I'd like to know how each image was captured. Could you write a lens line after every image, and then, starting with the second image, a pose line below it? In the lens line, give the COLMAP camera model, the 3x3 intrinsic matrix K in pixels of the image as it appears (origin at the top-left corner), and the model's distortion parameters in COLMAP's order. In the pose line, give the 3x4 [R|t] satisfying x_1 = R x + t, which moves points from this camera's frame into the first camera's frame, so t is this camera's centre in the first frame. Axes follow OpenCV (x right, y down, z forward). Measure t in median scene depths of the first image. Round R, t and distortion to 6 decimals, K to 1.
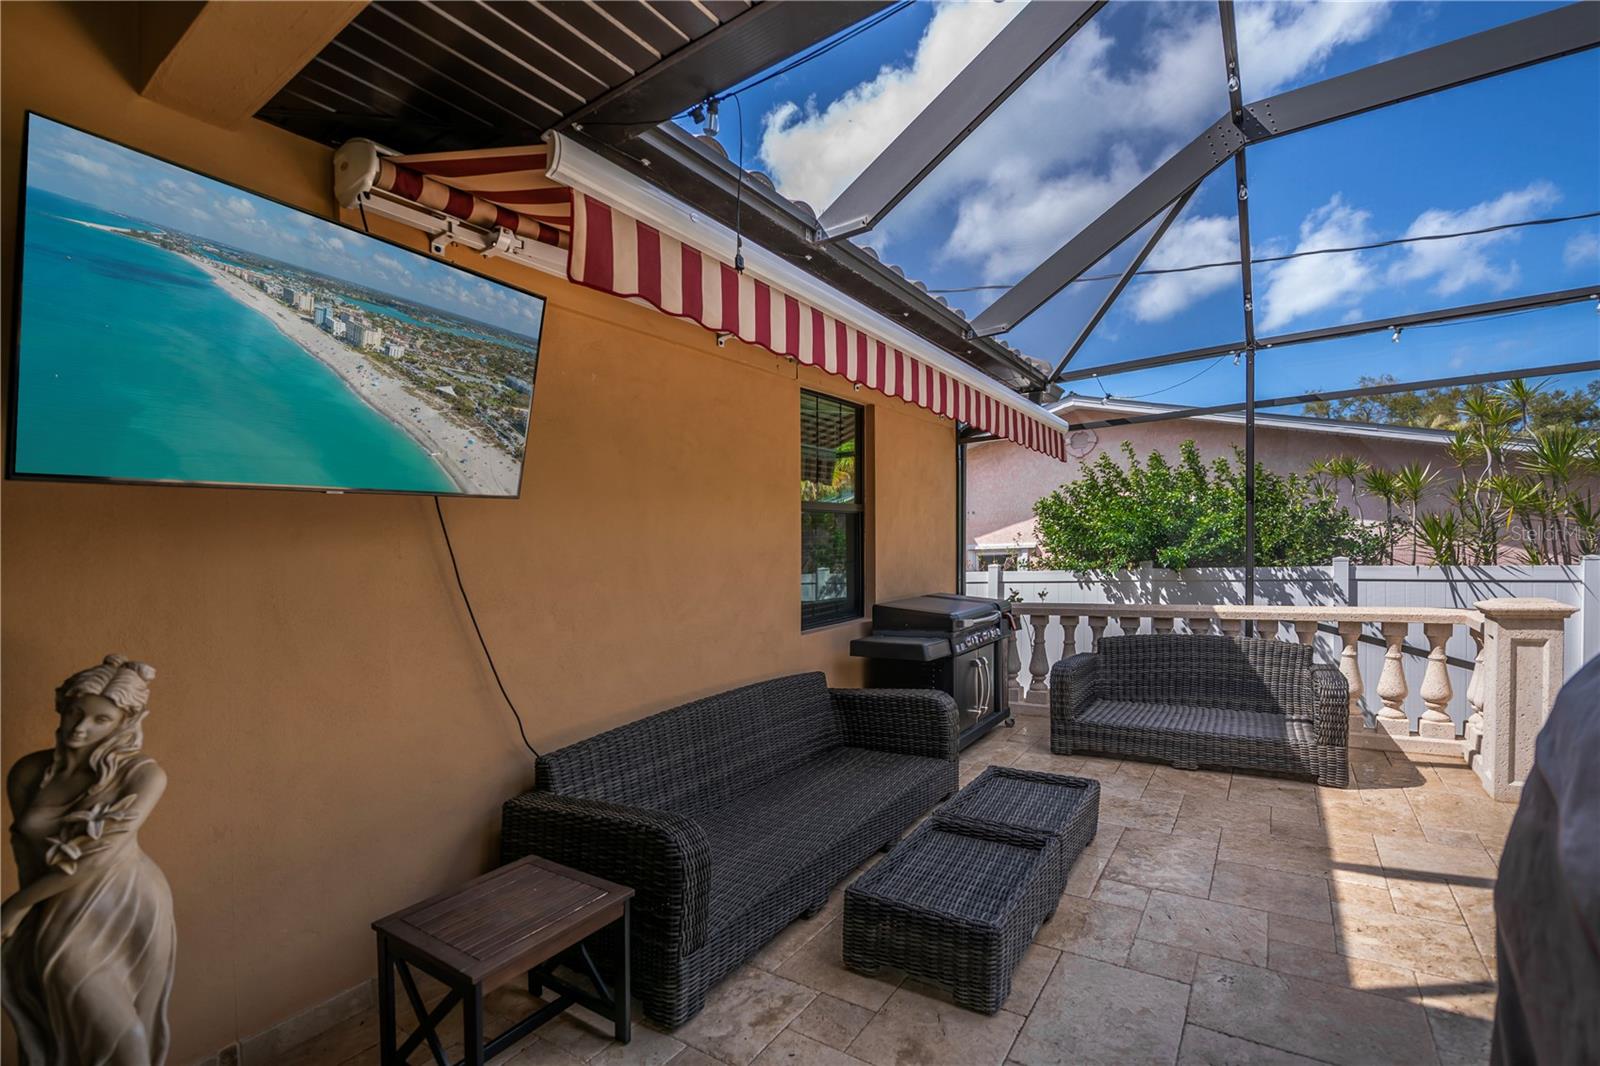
lens RADIAL K [[707.0, 0, 799.6], [0, 707.0, 586.8], [0, 0, 1]] dist [0.000253, 0.000036]
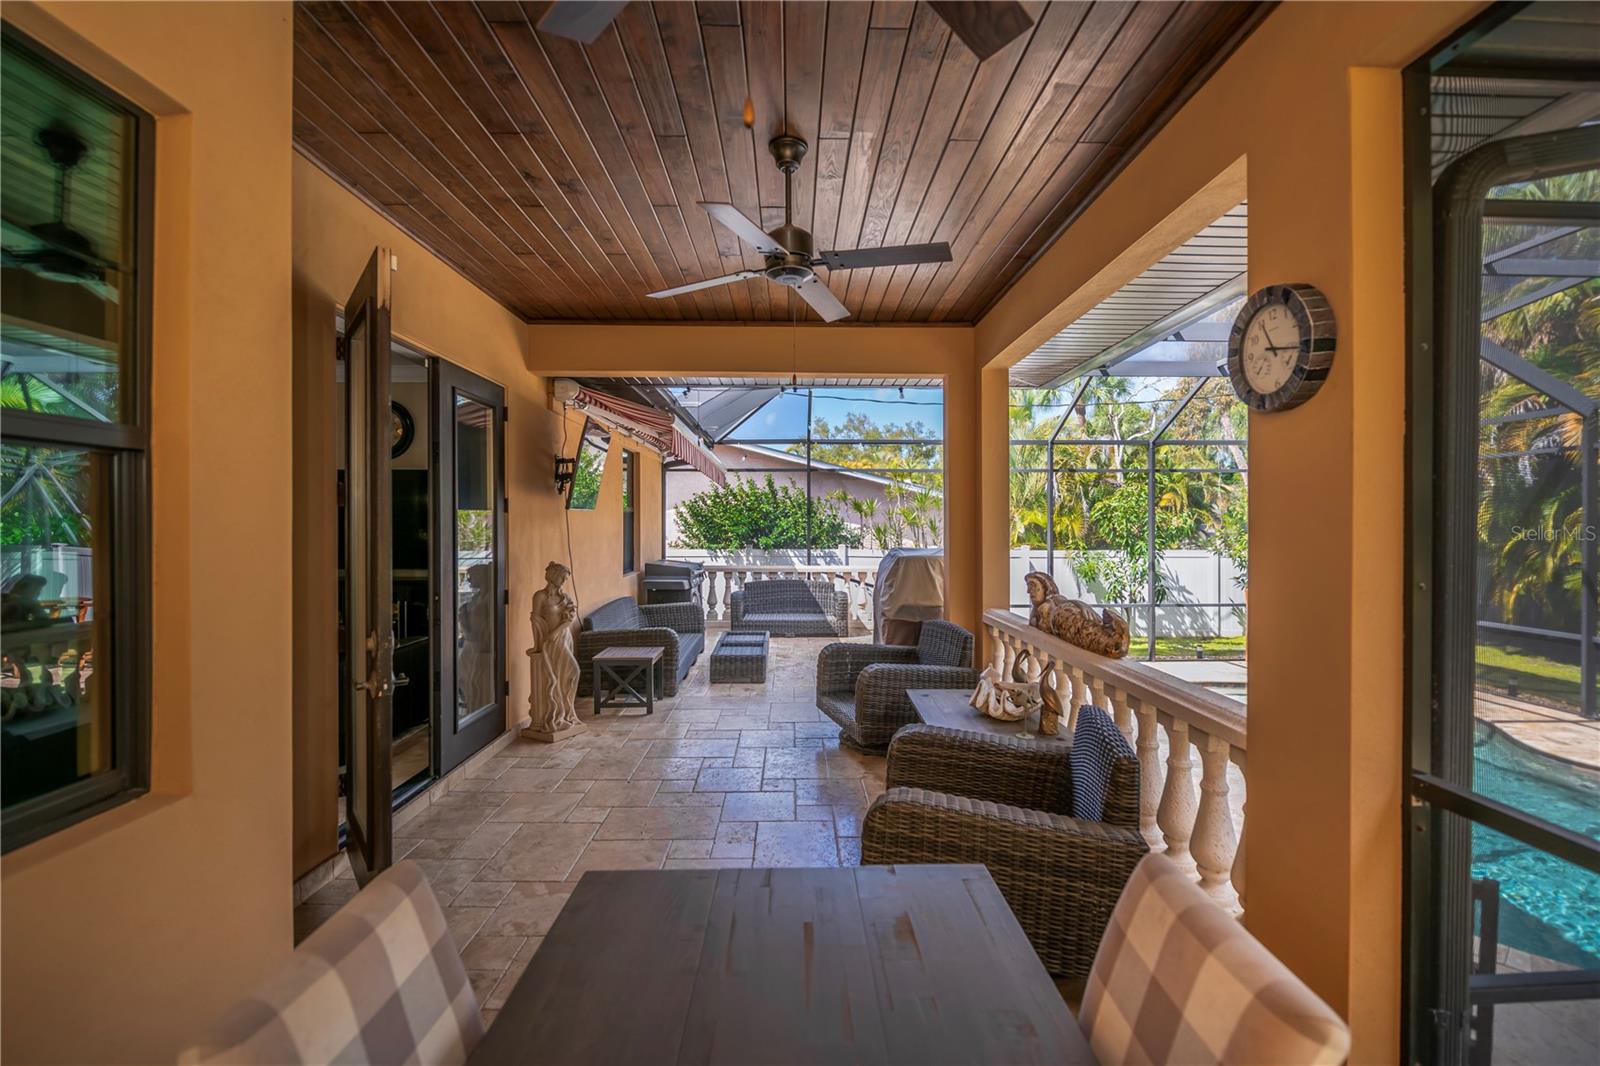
lens RADIAL K [[679.1, 0, 808.5], [0, 679.1, 524.3], [0, 0, 1]] dist [-0.000289, -0.011048]
pose [[0.817739, 0.038060, 0.574329, -0.360788], [0.001236, 0.997693, -0.067874, 0.027863], [-0.575587, 0.056213, 0.815806, -0.443472]]
